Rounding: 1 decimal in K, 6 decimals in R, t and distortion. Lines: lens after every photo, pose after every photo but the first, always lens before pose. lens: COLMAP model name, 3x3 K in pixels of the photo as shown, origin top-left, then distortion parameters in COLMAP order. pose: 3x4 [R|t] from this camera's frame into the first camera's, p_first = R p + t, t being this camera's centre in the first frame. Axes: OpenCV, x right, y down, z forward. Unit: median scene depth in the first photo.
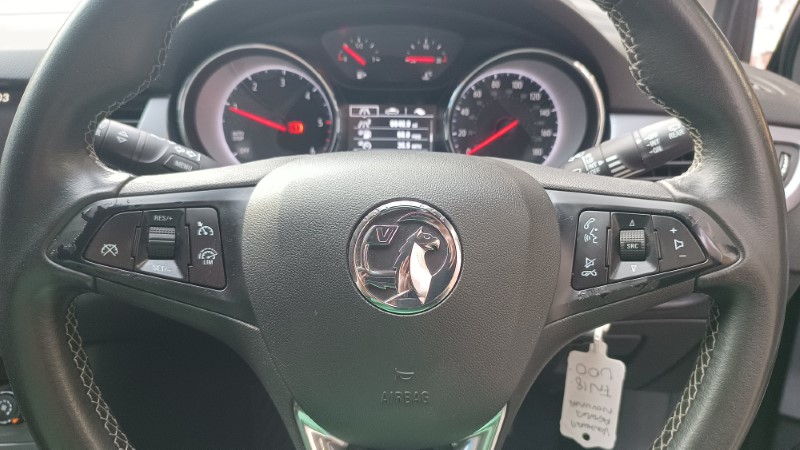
lens RADIAL K [[613.6, 0, 398.5], [0, 613.6, 234.5], [0, 0, 1]] dist [0.030673, 0.000106]
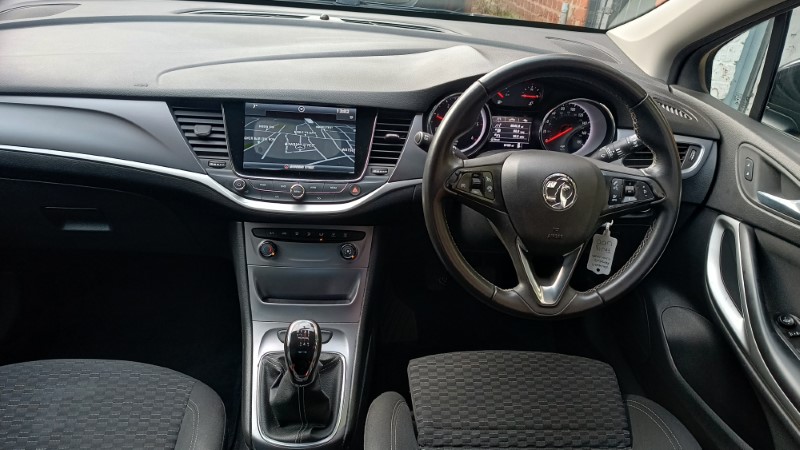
lens RADIAL K [[554.2, 0, 400.0], [0, 554.2, 225.0], [0, 0, 1]] dist [0.006500, -0.025266]
pose [[0.998776, 0.041251, 0.027310, -0.429706], [-0.043875, 0.993636, 0.103741, -0.026483], [-0.022857, -0.104812, 0.994229, -0.893093]]
